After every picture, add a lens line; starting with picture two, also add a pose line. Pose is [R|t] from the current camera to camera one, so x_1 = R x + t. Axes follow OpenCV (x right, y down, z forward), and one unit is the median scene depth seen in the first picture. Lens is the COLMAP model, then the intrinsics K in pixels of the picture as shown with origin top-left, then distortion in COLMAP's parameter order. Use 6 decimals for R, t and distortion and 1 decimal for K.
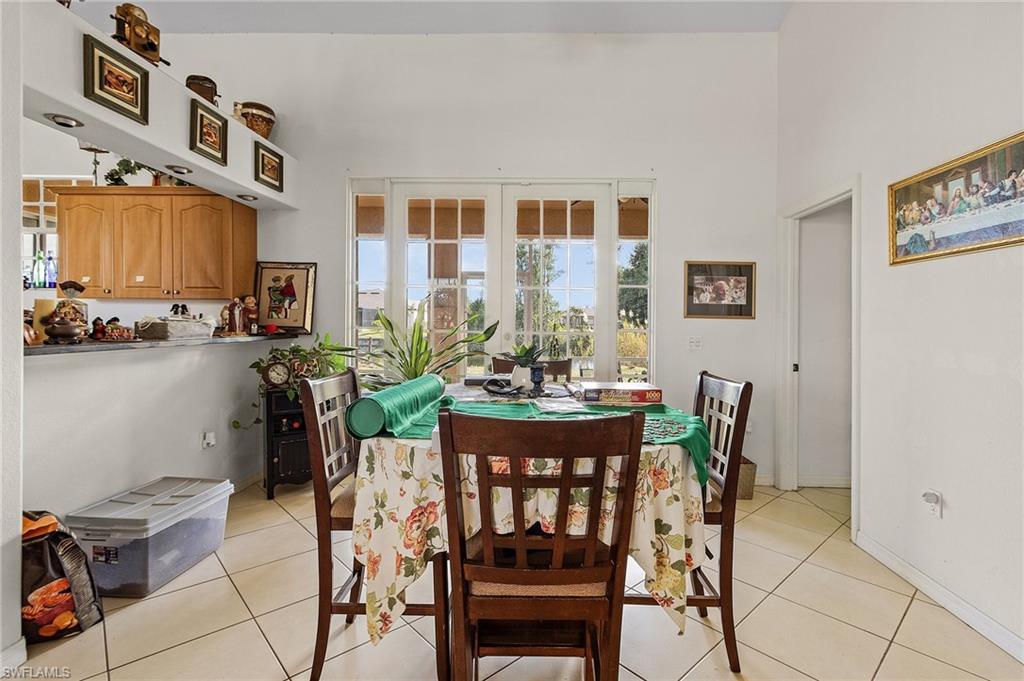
lens RADIAL K [[487.7, 0, 511.0], [0, 487.7, 329.5], [0, 0, 1]] dist [0.002354, -0.000421]
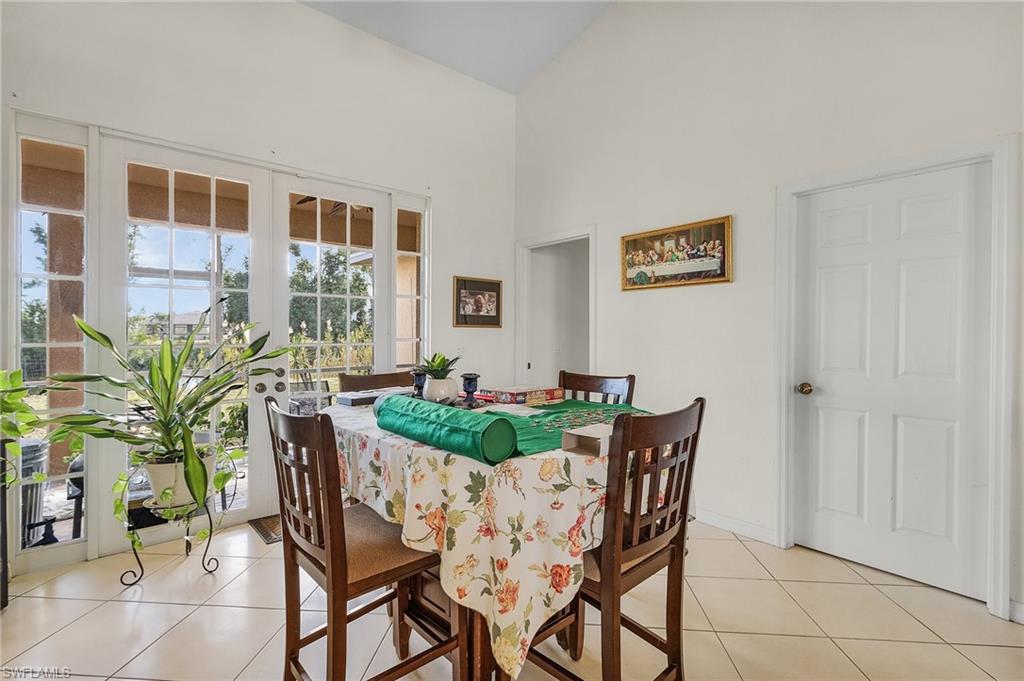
lens RADIAL K [[487.7, 0, 494.5], [0, 487.7, 342.1], [0, 0, 1]] dist [0.002354, -0.000421]
pose [[0.733174, -0.026981, 0.679505, -0.527285], [0.020247, 0.999636, 0.017846, -0.011797], [-0.679739, 0.000674, 0.733453, 0.188017]]
